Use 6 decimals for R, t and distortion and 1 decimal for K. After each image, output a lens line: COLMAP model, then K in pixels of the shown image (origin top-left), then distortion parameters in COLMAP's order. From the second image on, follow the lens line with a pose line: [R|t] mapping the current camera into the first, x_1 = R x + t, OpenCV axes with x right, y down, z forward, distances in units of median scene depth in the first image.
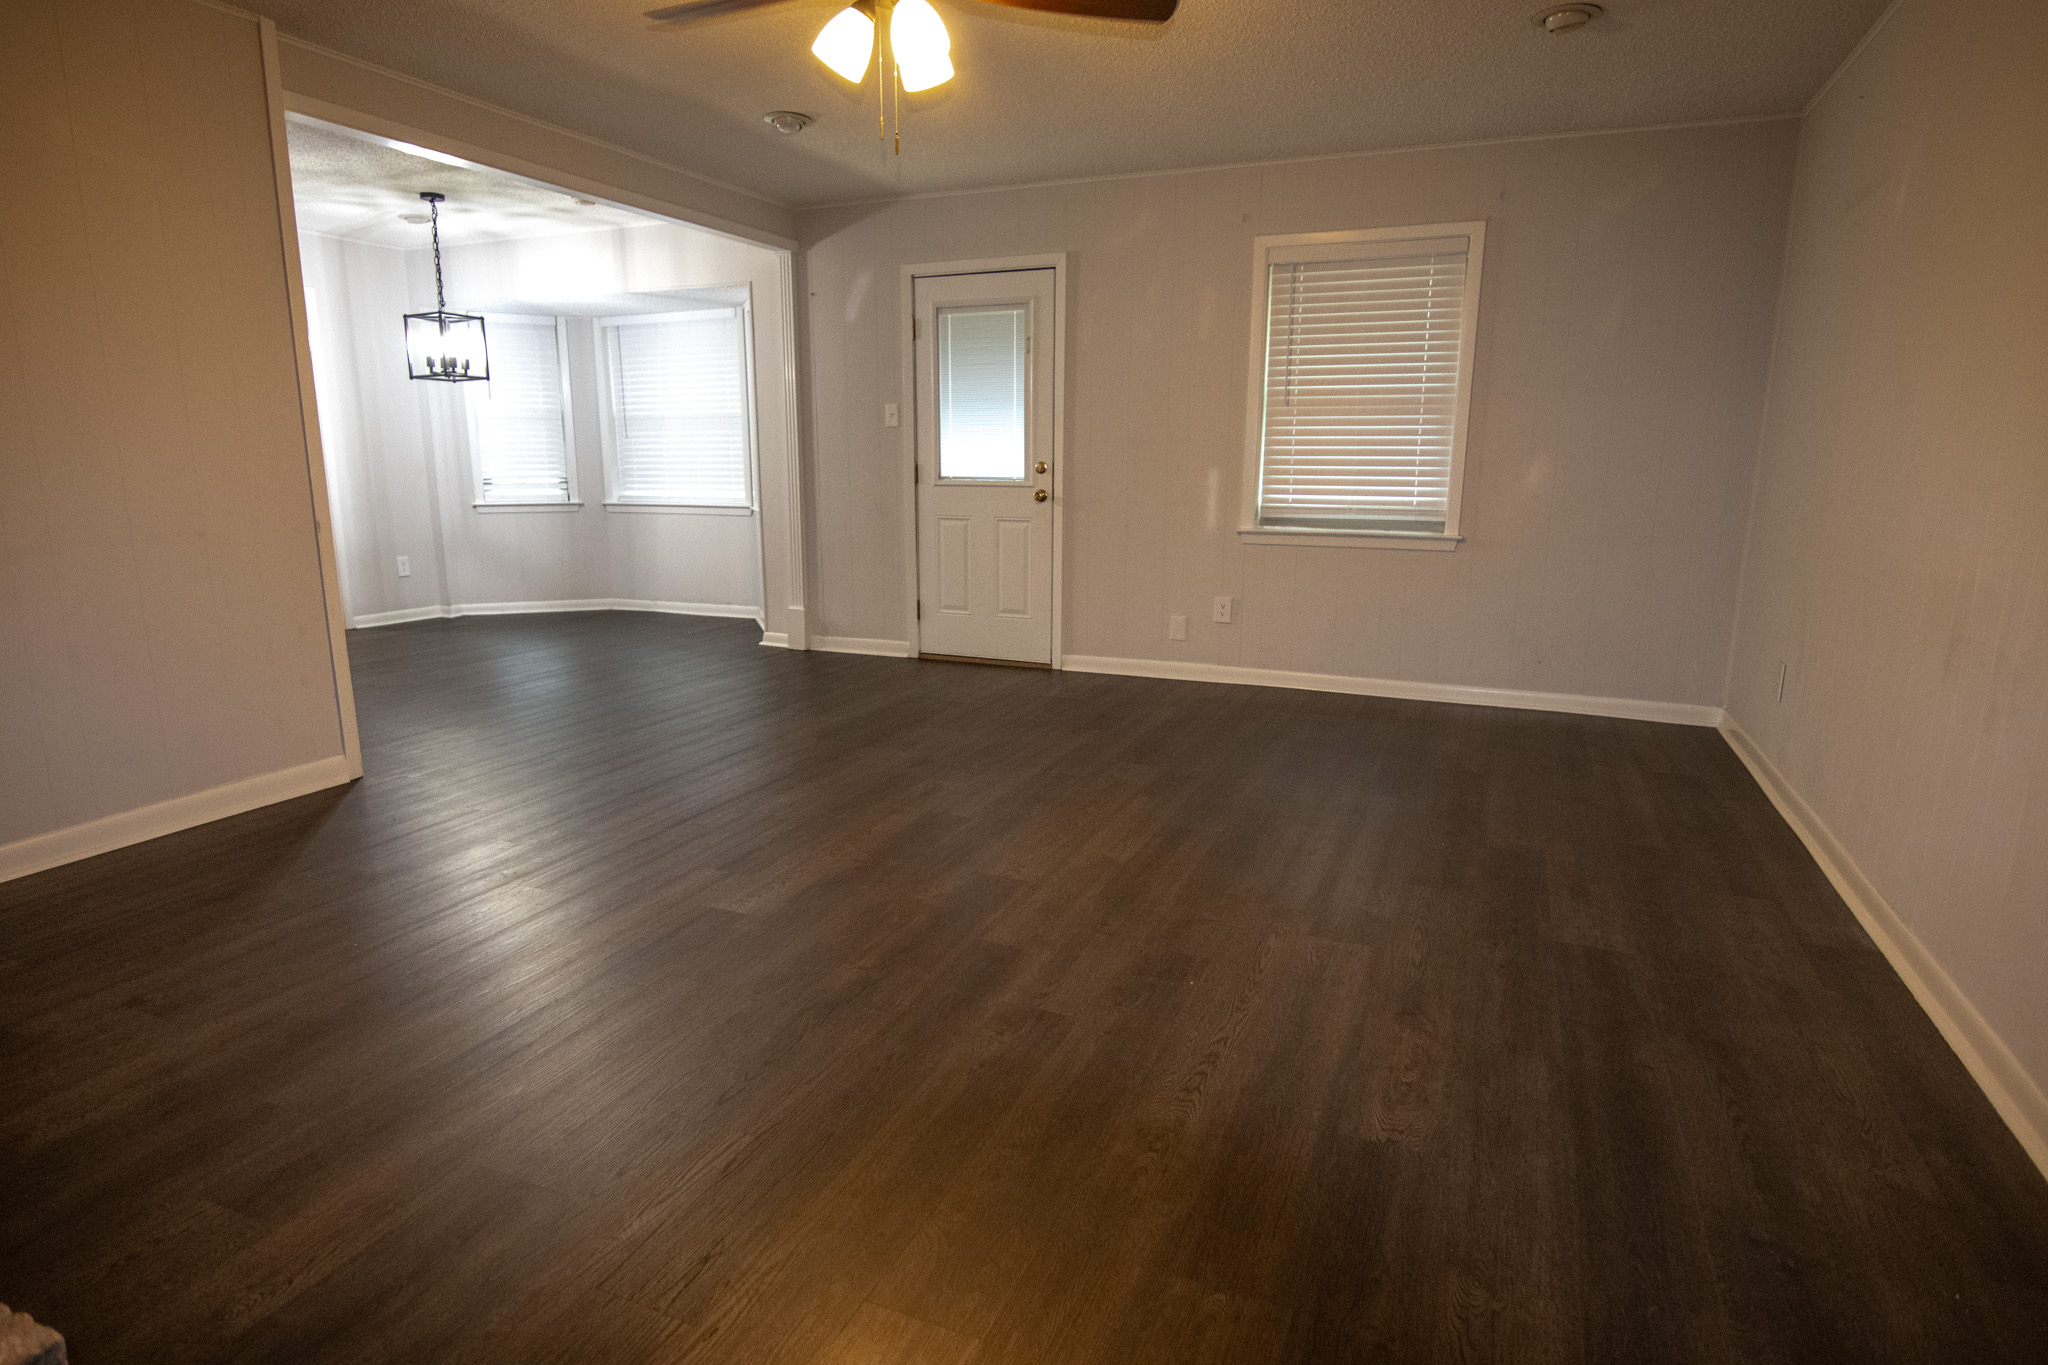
lens RADIAL K [[1152.5, 0, 1017.7], [0, 1152.5, 687.9], [0, 0, 1]] dist [0.001193, -0.003411]
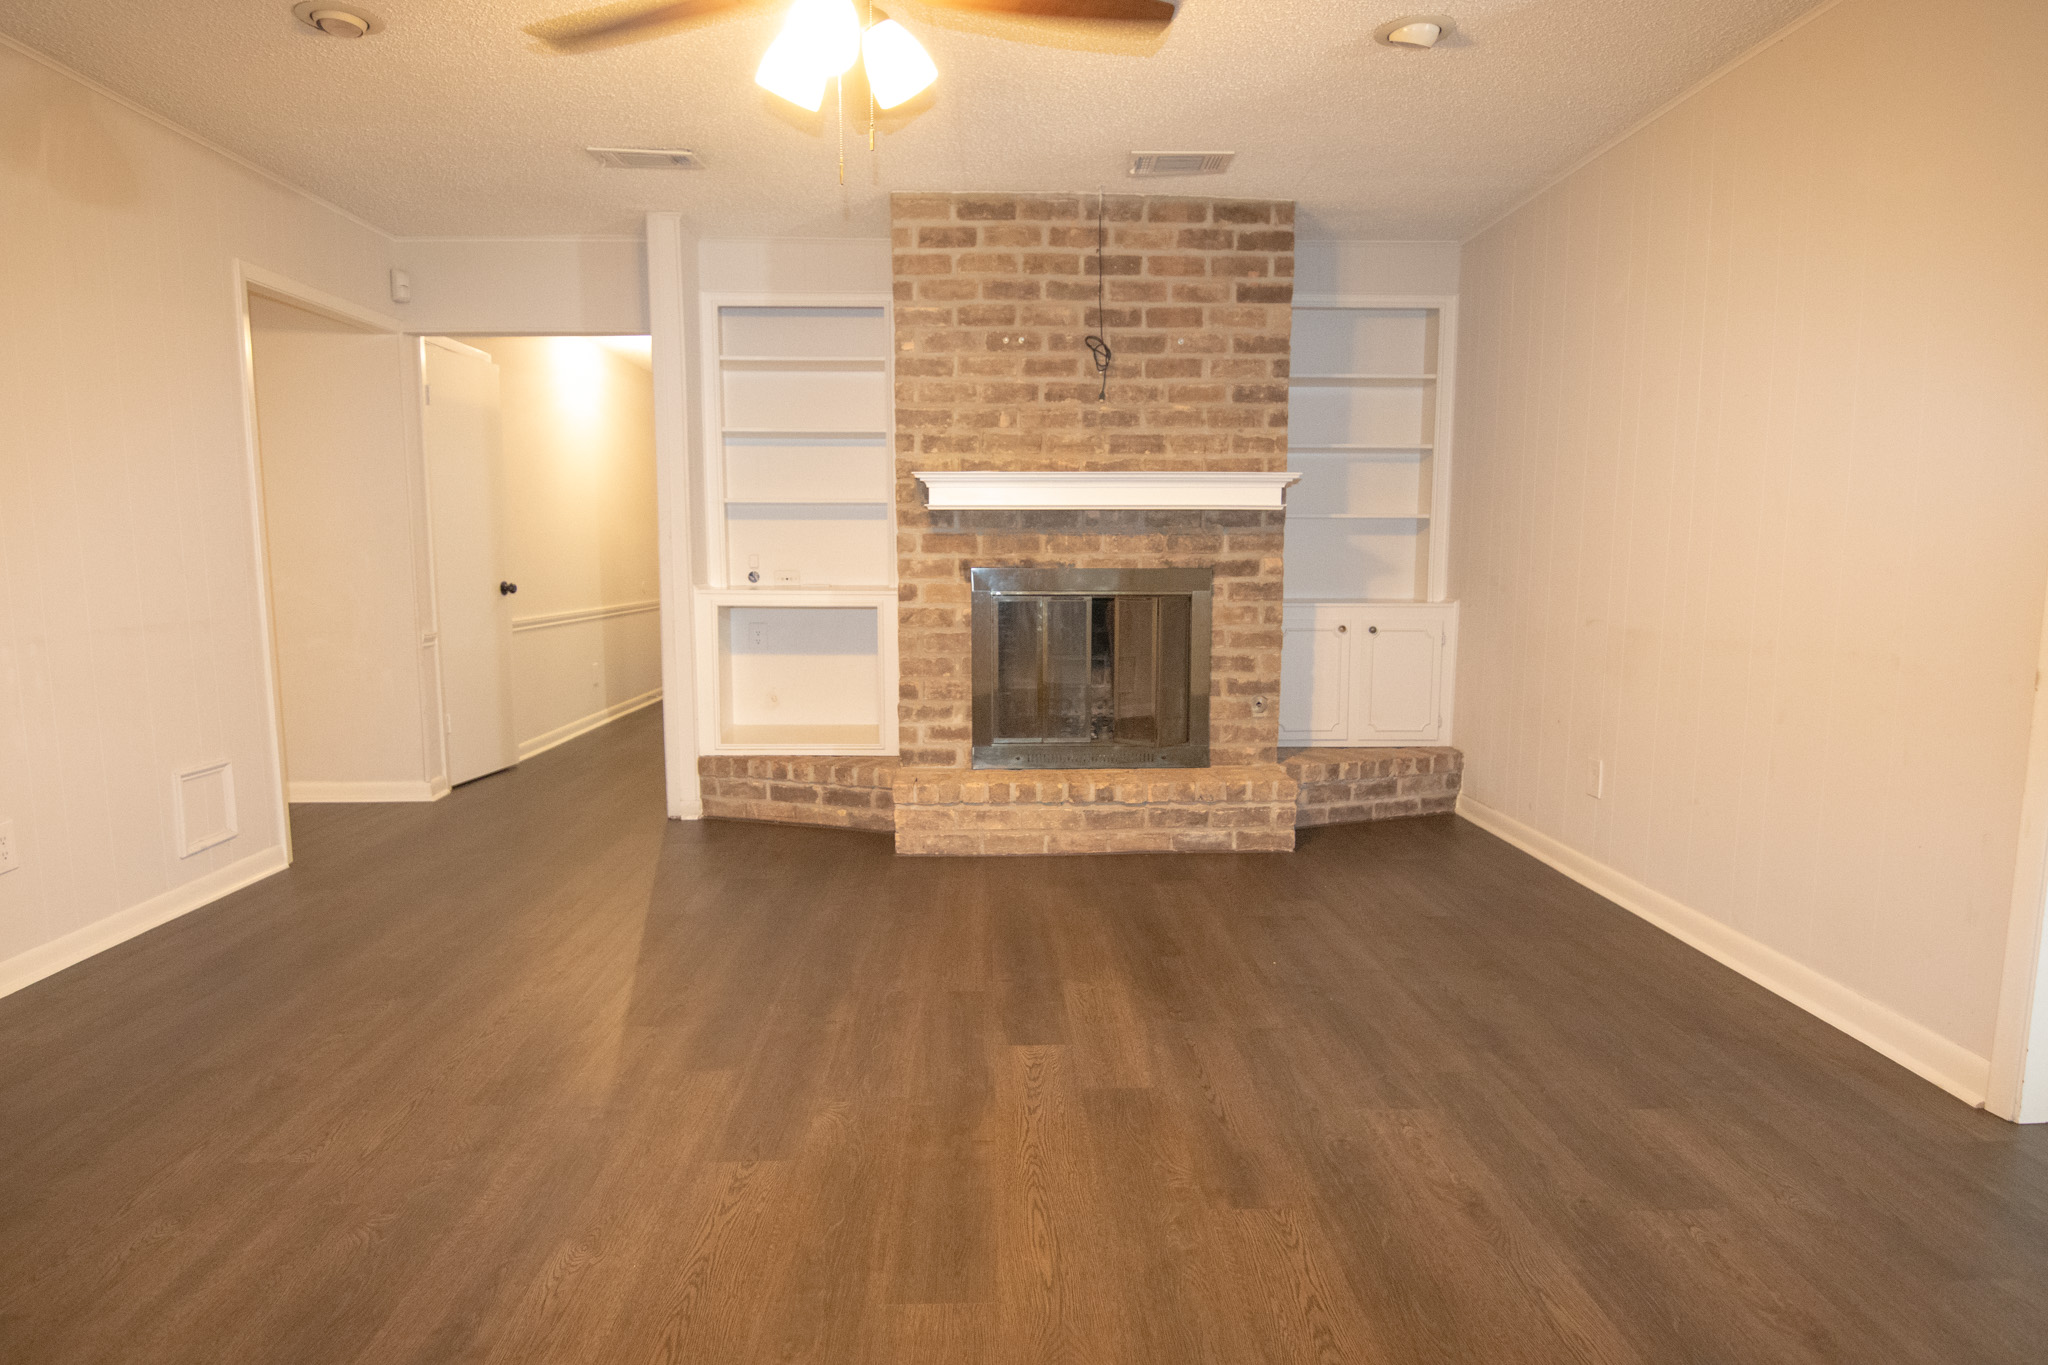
lens RADIAL K [[1152.5, 0, 1024.8], [0, 1152.5, 682.7], [0, 0, 1]] dist [0.001193, -0.003411]
pose [[-0.903347, 0.054441, -0.425441, 0.132191], [-0.086095, 0.948708, 0.304206, -0.368919], [0.420180, 0.311432, -0.852325, 1.755511]]
